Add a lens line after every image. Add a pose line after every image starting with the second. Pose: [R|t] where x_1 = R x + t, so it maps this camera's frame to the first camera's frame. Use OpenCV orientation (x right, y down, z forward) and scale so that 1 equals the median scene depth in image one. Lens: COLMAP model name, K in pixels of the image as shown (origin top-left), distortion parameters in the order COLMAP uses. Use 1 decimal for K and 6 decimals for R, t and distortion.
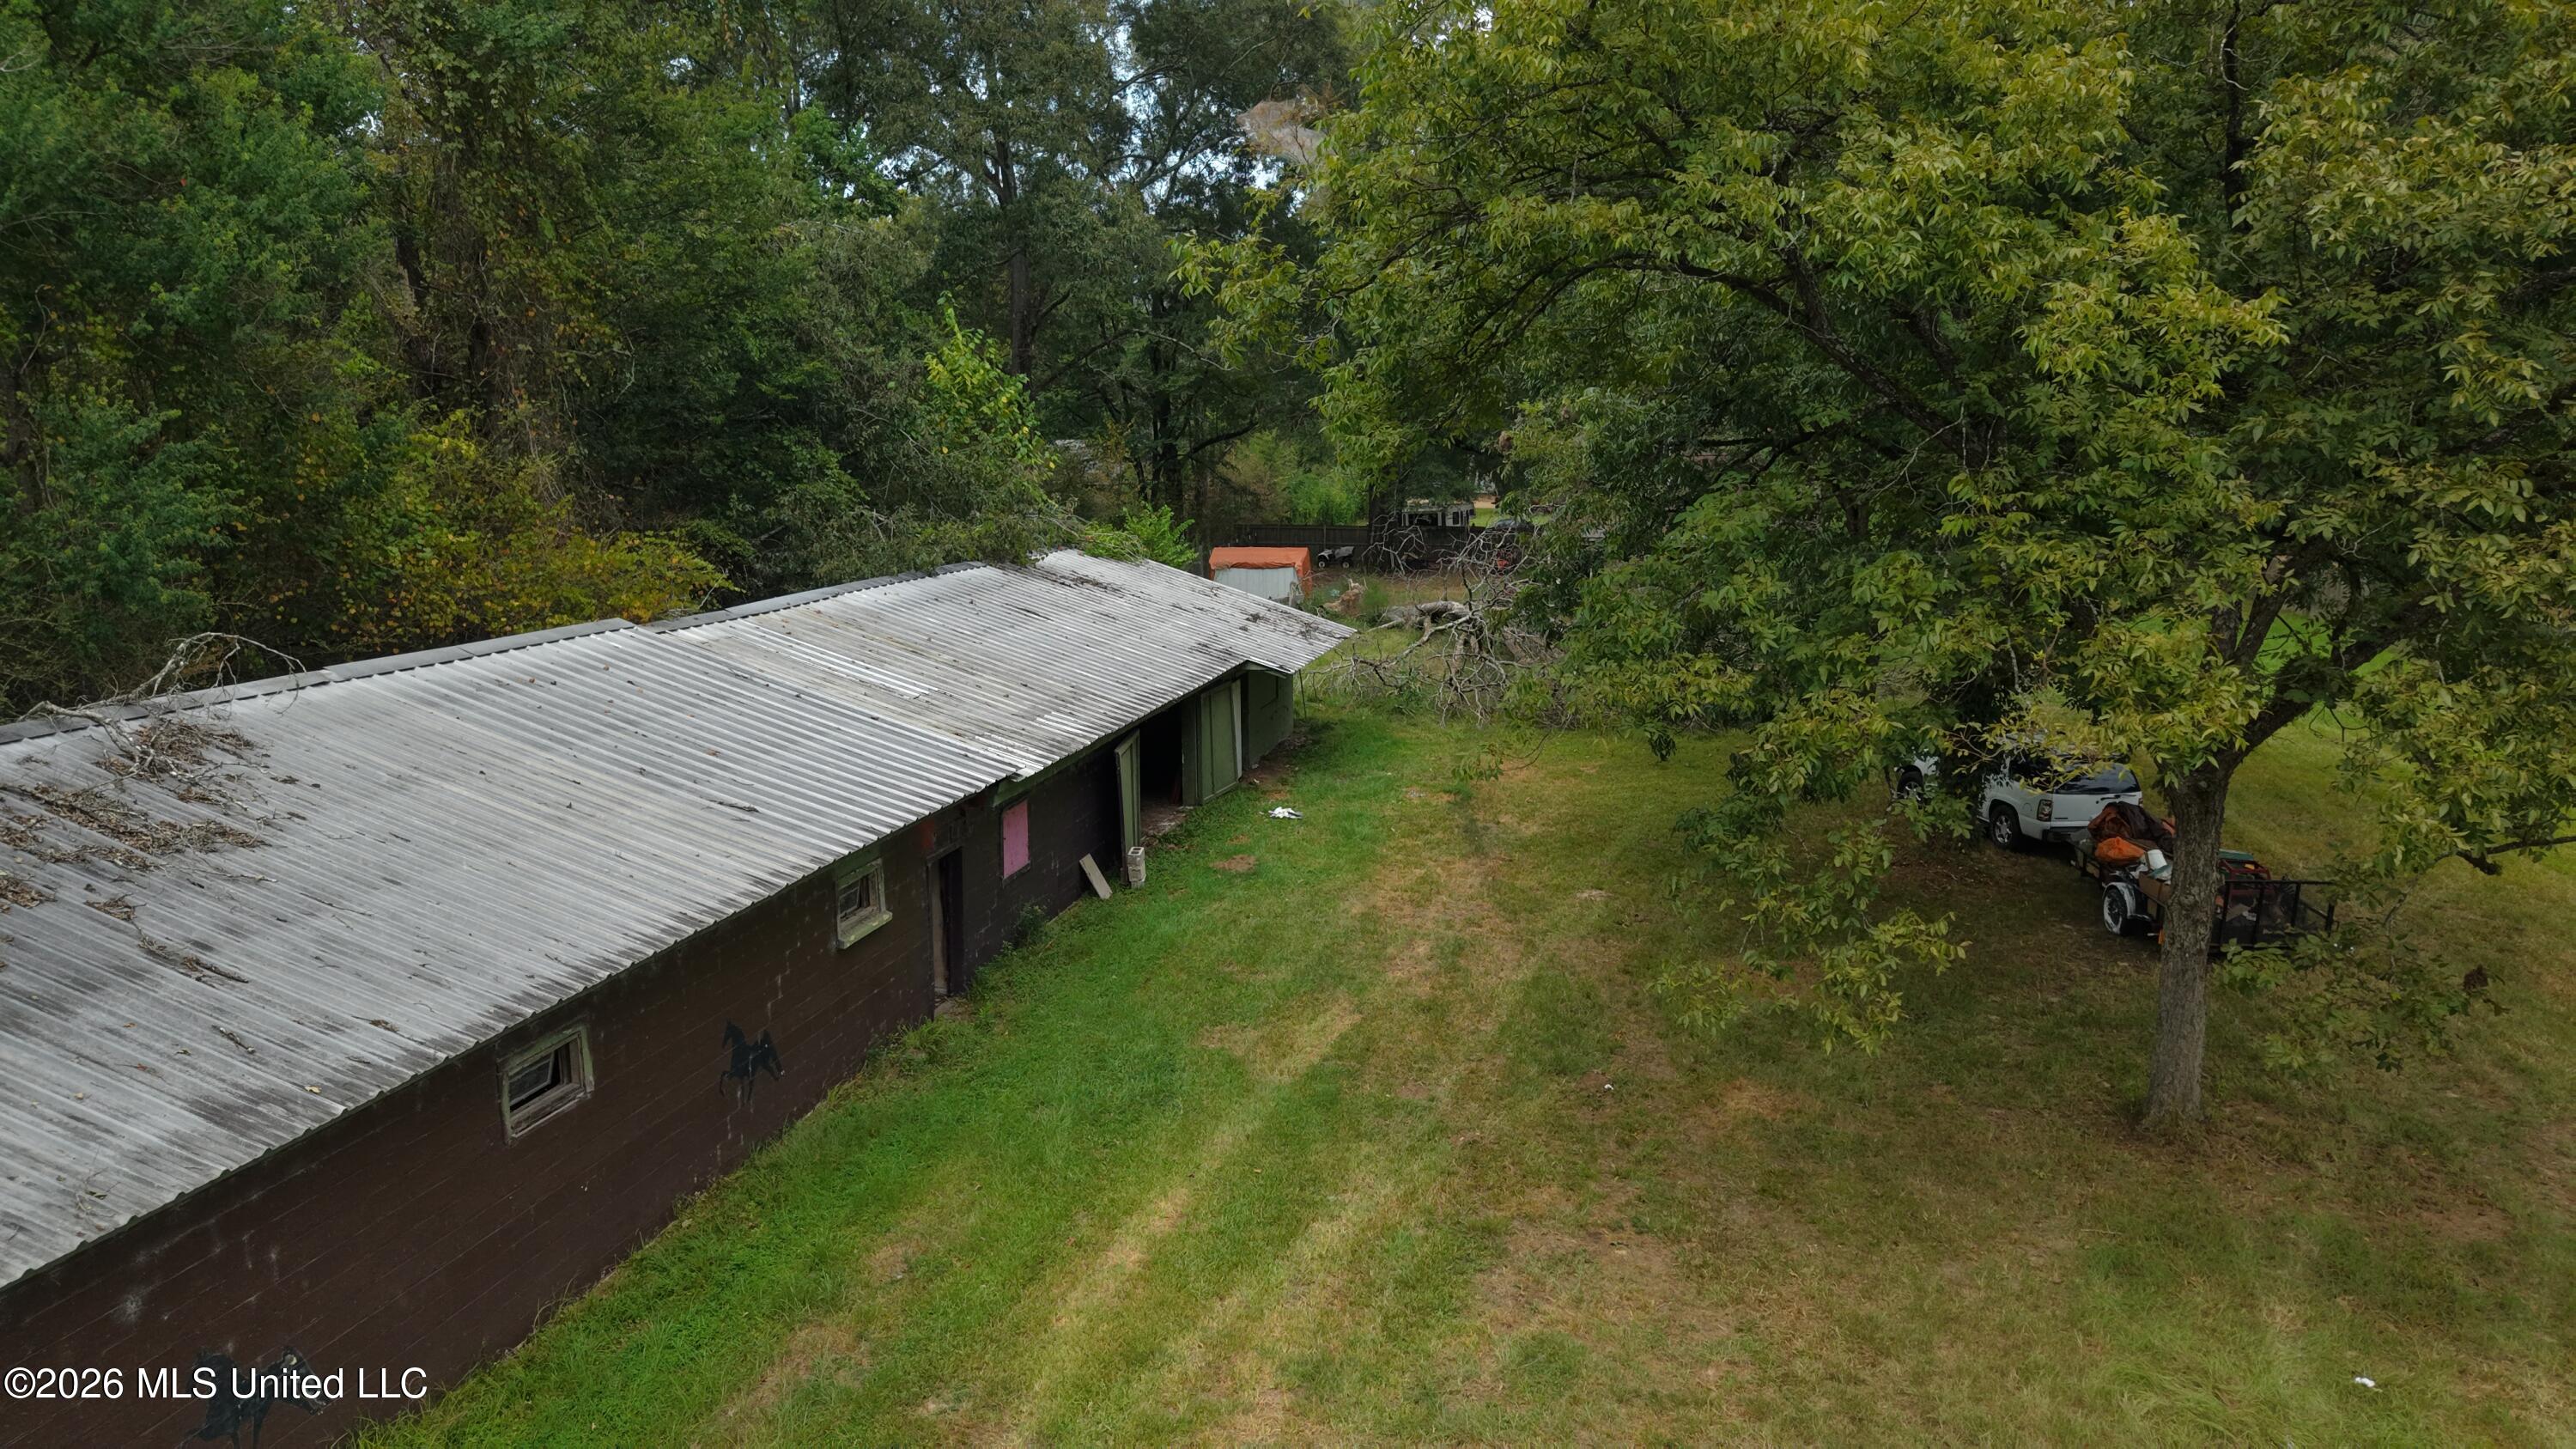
lens RADIAL K [[1700.9, 0, 1288.0], [0, 1700.9, 724.5], [0, 0, 1]] dist [0.037101, -0.000805]
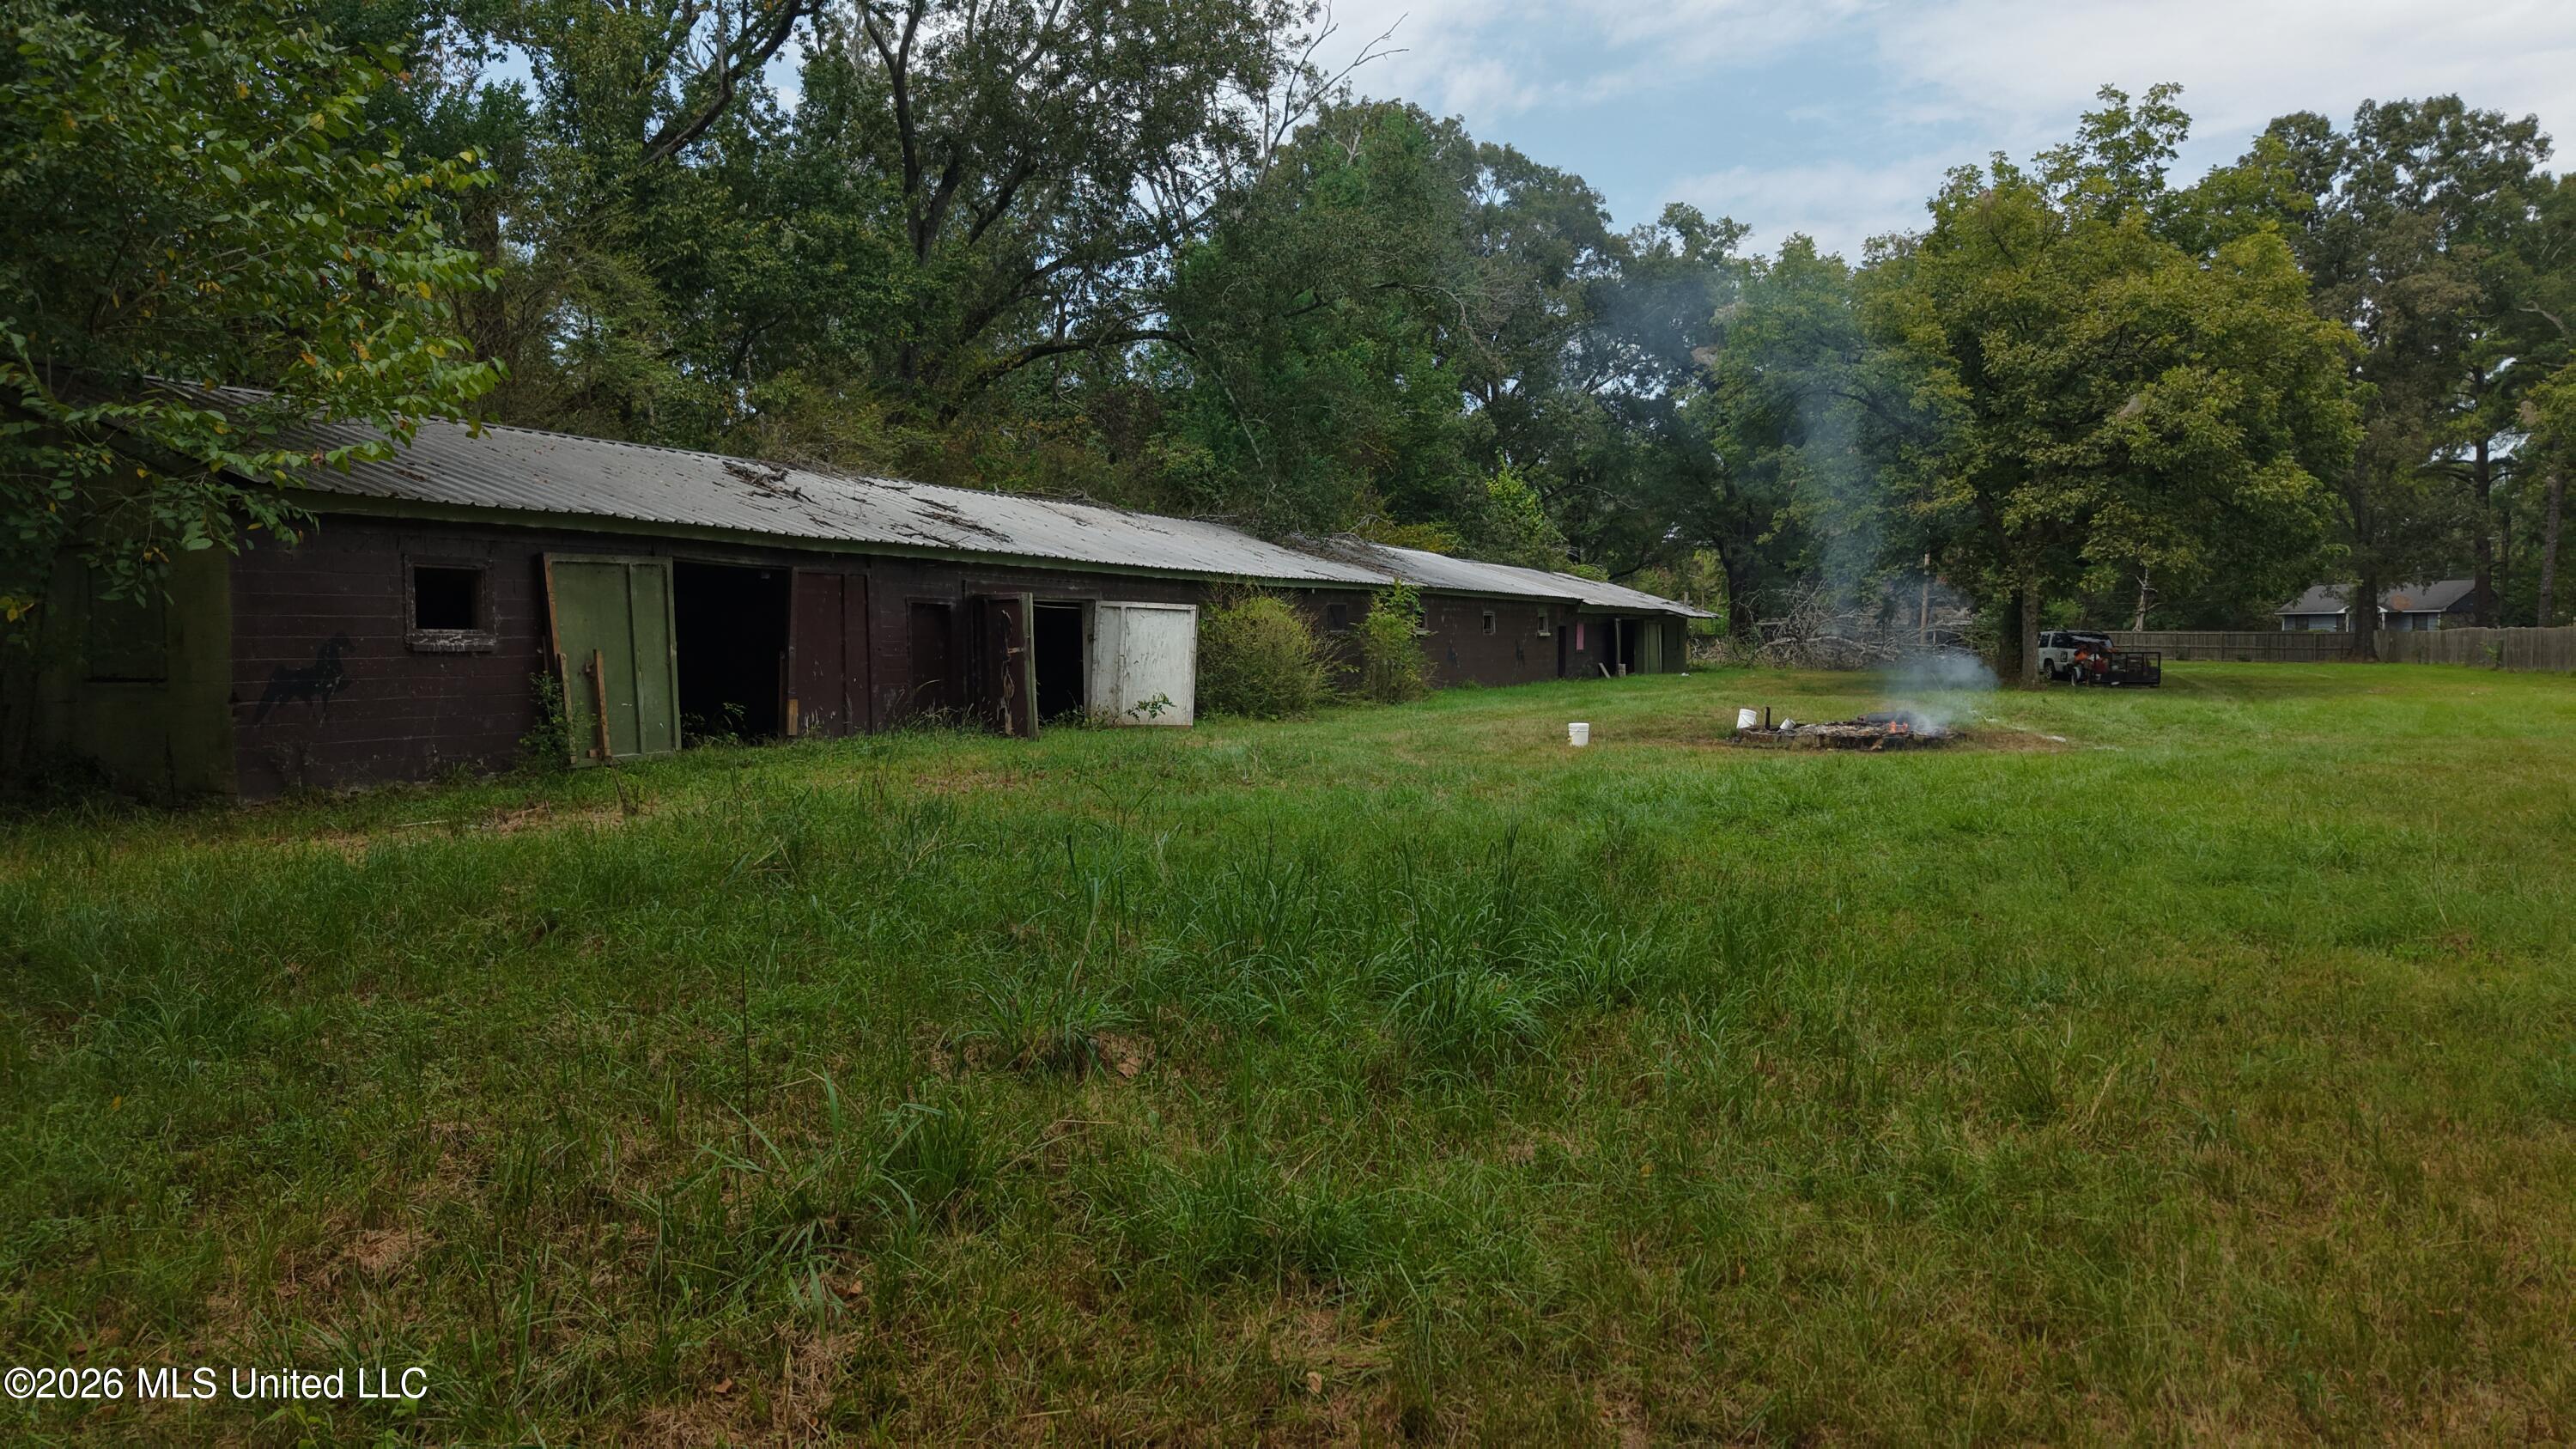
lens RADIAL K [[1761.2, 0, 1327.8], [0, 1761.2, 718.4], [0, 0, 1]] dist [0.068457, -0.062197]
pose [[0.984346, 0.009471, -0.175991, -0.074566], [-0.033742, 0.990212, -0.135432, 0.566626], [0.172985, 0.139251, 0.975031, -1.598334]]
